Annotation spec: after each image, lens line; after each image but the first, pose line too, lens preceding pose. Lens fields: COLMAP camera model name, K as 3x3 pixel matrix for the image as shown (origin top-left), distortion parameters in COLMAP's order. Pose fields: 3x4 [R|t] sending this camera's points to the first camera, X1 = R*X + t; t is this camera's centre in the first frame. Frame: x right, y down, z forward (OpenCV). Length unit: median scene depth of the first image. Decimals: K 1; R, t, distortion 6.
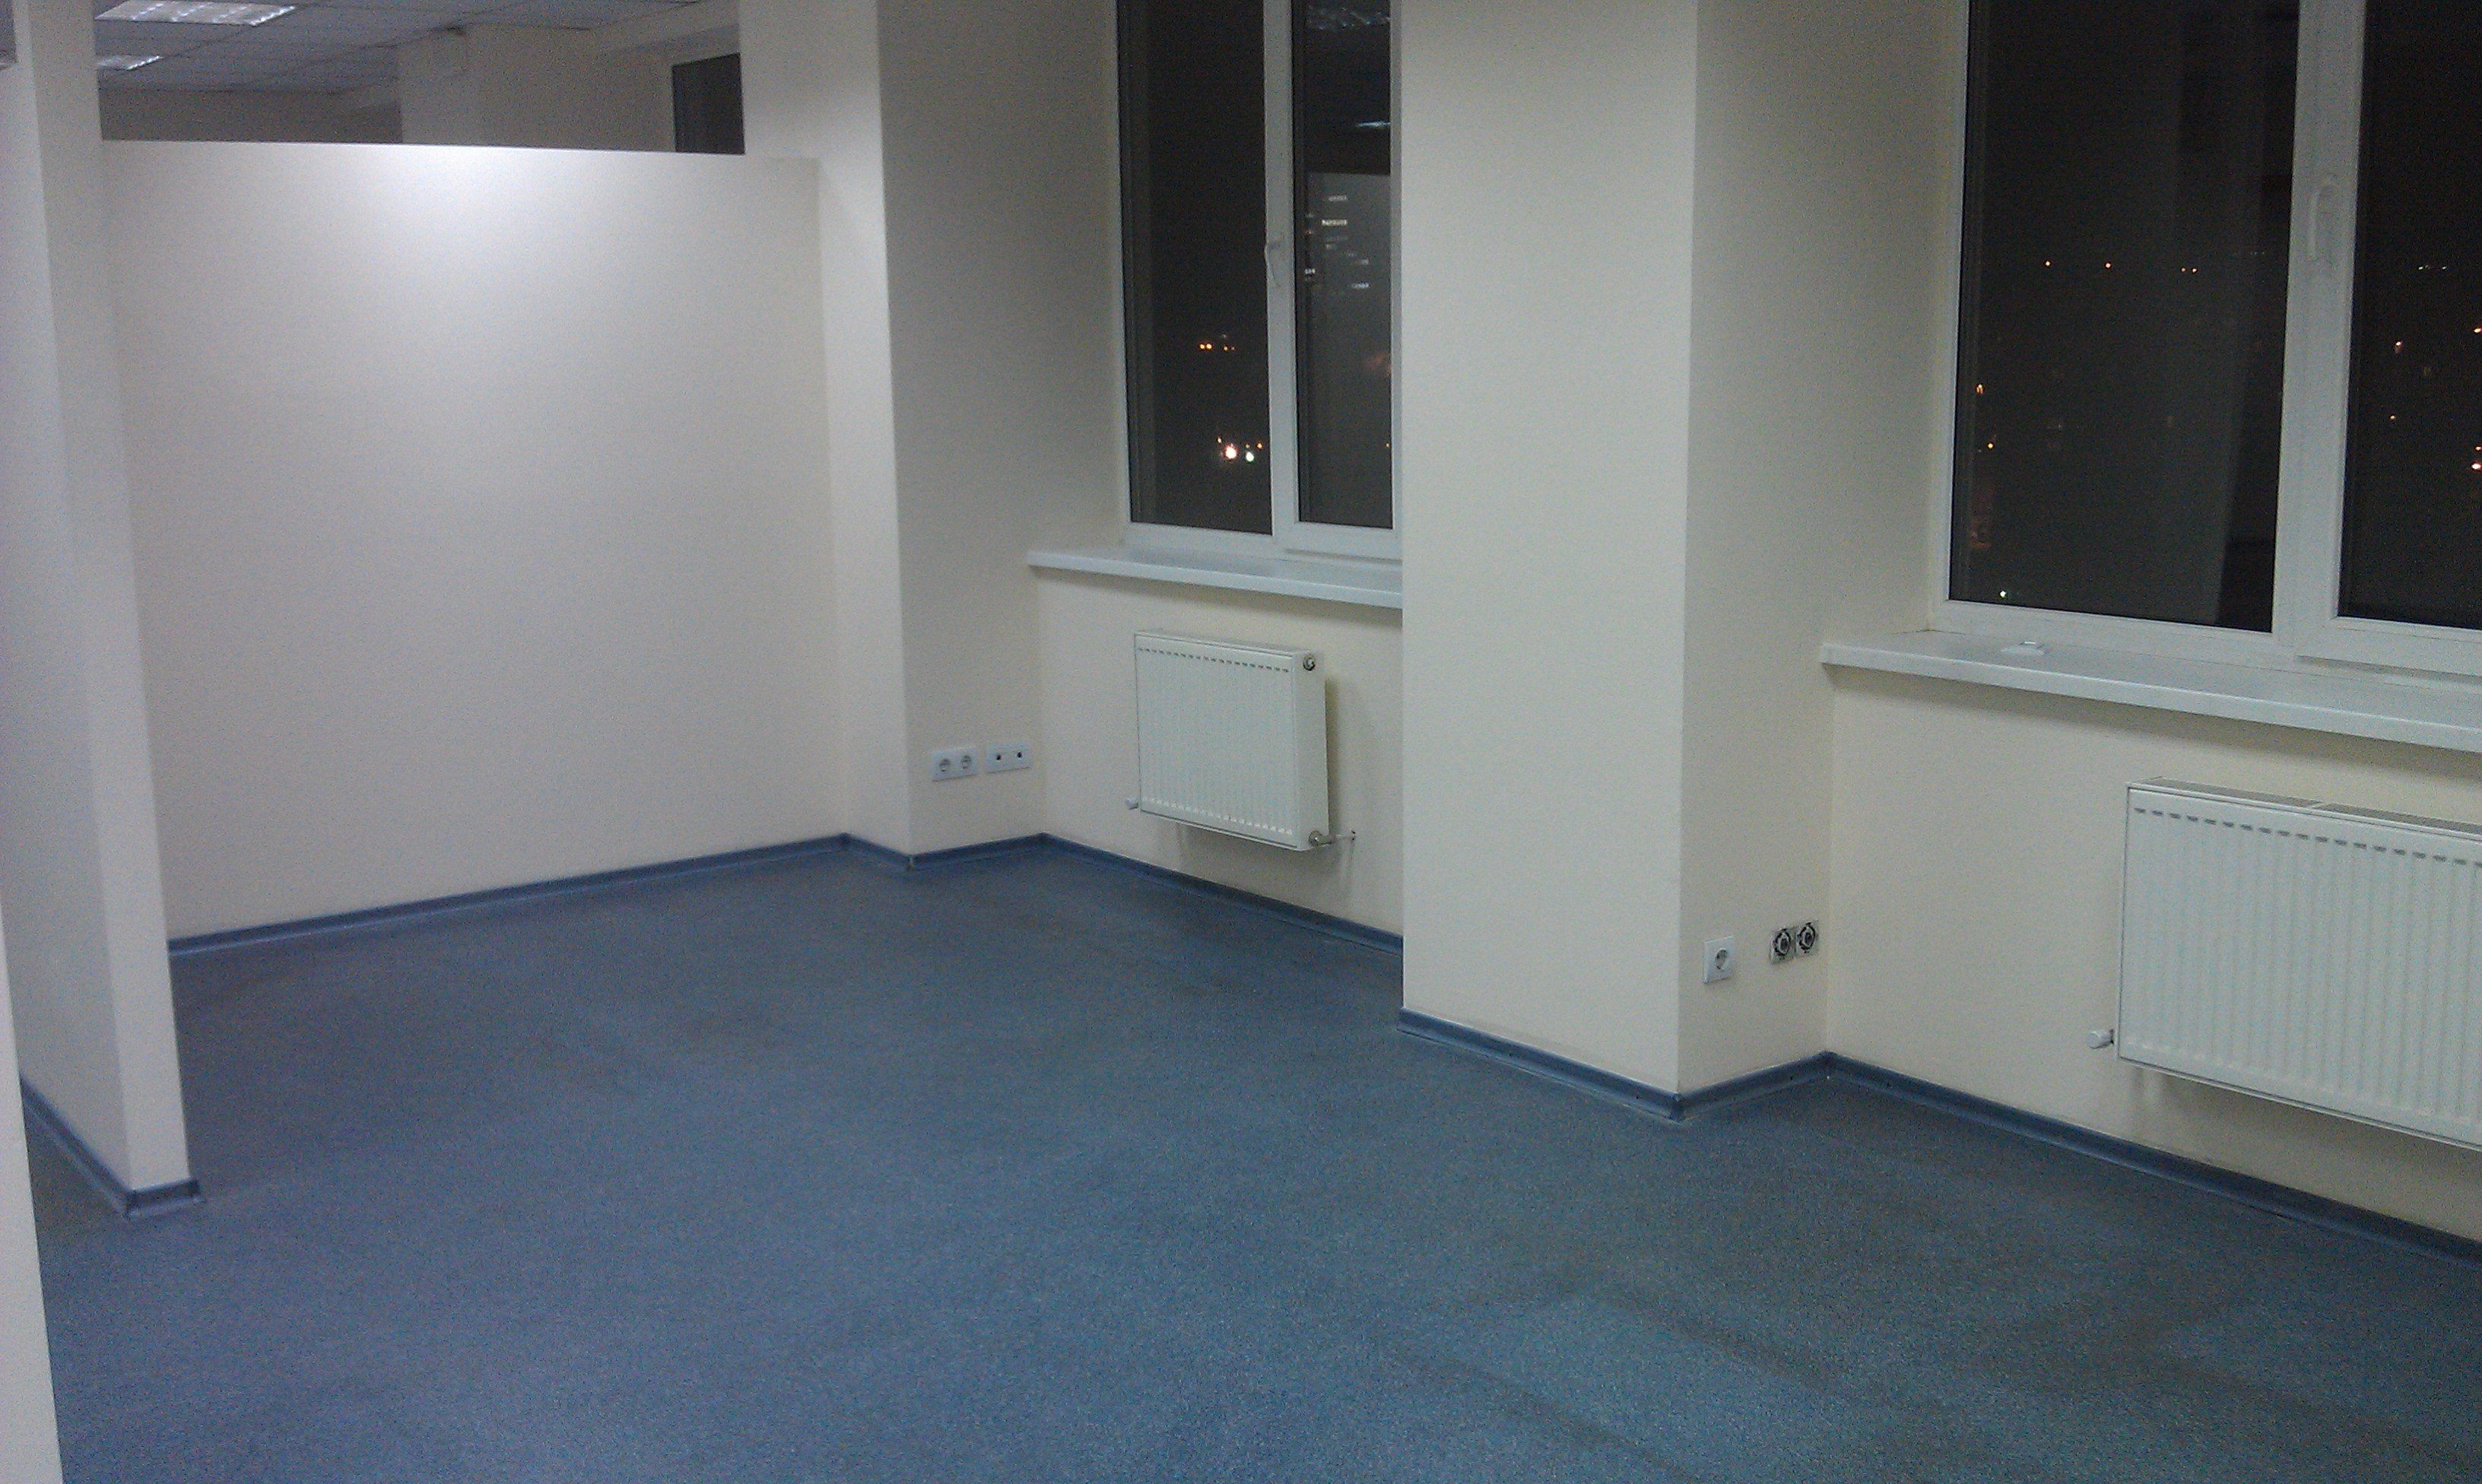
lens RADIAL K [[2477.7, 0, 1303.9], [0, 2477.7, 747.0], [0, 0, 1]] dist [0.141188, -0.498093]
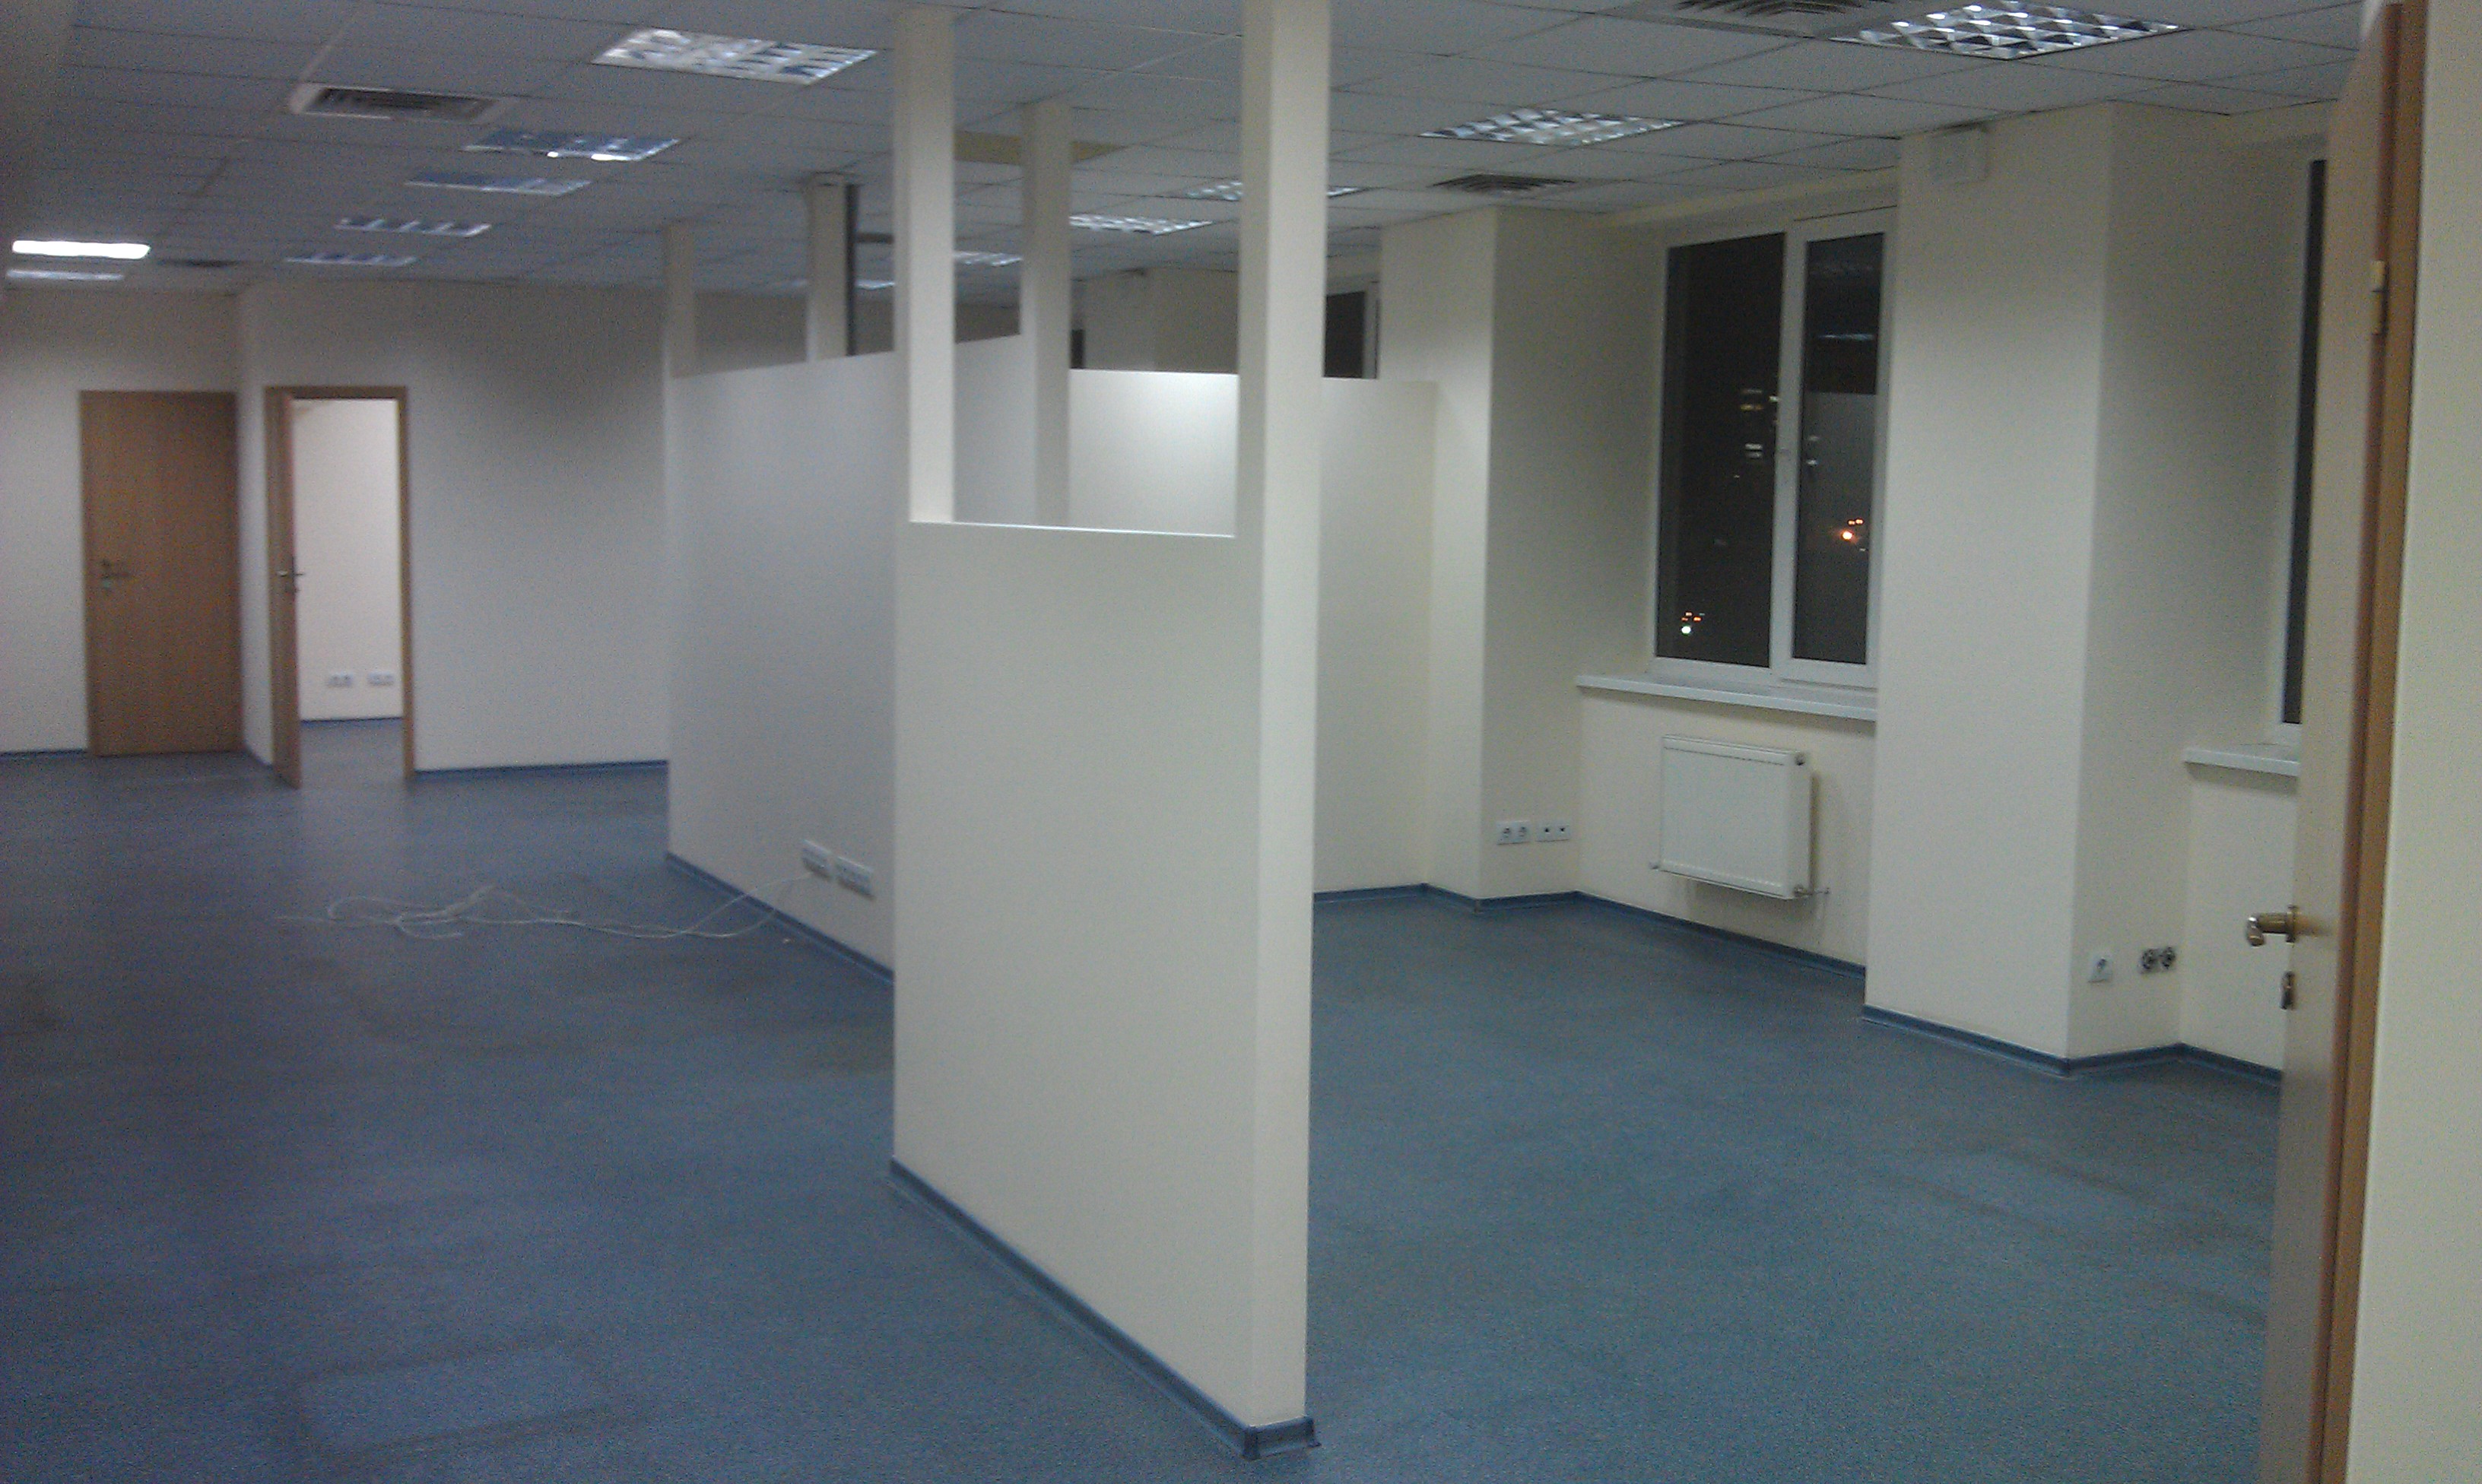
lens RADIAL K [[2477.7, 0, 1303.9], [0, 2477.7, 747.0], [0, 0, 1]] dist [0.141188, -0.498093]
pose [[0.984273, 0.046531, -0.170415, -0.040328], [-0.058027, 0.996318, -0.063107, 0.073805], [0.166851, 0.072003, 0.983349, -0.460444]]
